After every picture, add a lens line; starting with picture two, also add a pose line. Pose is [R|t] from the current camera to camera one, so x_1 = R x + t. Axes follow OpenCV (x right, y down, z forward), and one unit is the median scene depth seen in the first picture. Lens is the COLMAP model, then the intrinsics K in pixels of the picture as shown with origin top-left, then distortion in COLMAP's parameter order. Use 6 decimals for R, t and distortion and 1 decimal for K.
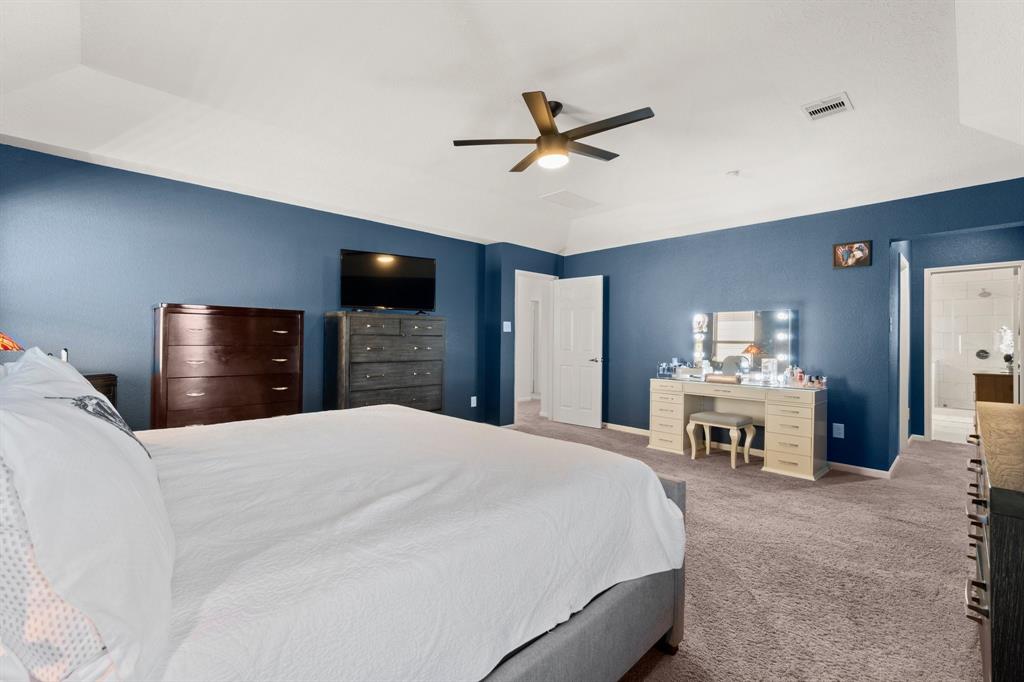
lens RADIAL K [[434.1, 0, 510.7], [0, 434.1, 336.3], [0, 0, 1]] dist [-0.000368, 0.000025]
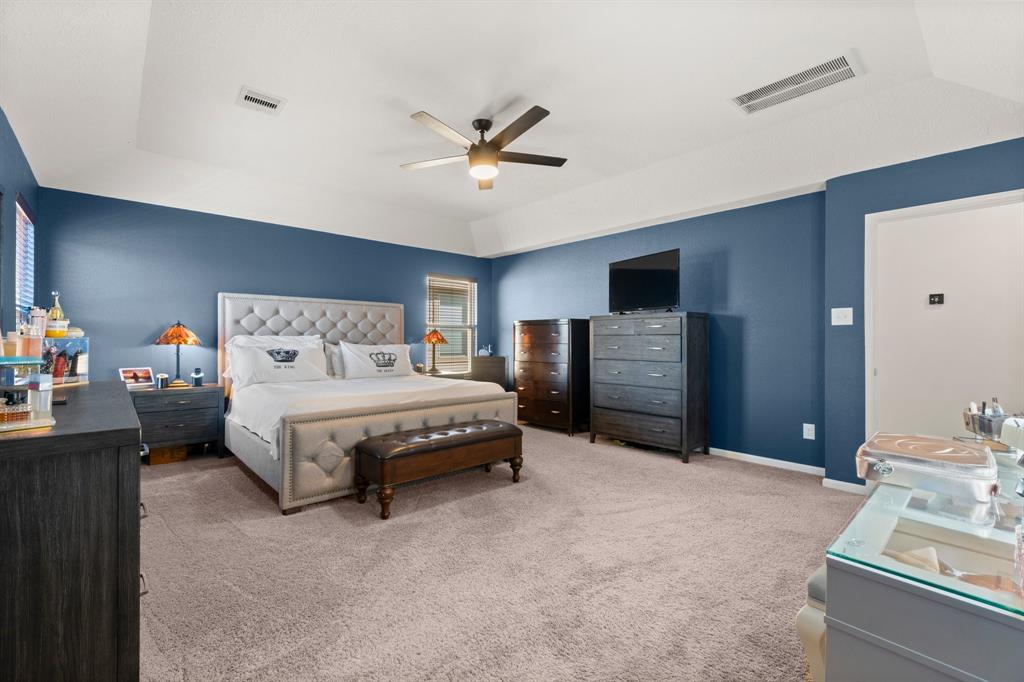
lens RADIAL K [[442.9, 0, 509.8], [0, 442.9, 336.4], [0, 0, 1]] dist [-0.001187, 0.000205]
pose [[-0.022692, -0.017413, -0.999591, 0.829835], [0.005969, 0.999828, -0.017553, 0.018297], [0.999725, -0.006365, -0.022584, 0.757350]]
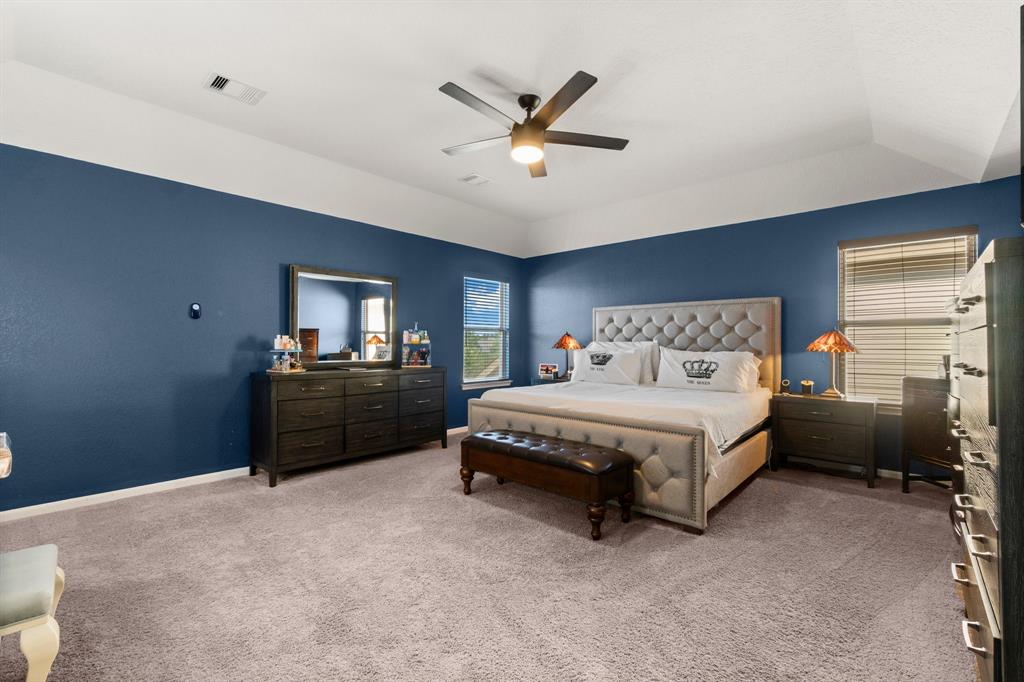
lens RADIAL K [[442.3, 0, 490.8], [0, 442.3, 339.9], [0, 0, 1]] dist [0.000153, -0.000015]
pose [[-0.998522, -0.013459, -0.052662, 0.154934], [-0.012350, 0.999696, -0.021327, 0.019217], [0.052933, -0.020646, -0.998385, 1.366819]]
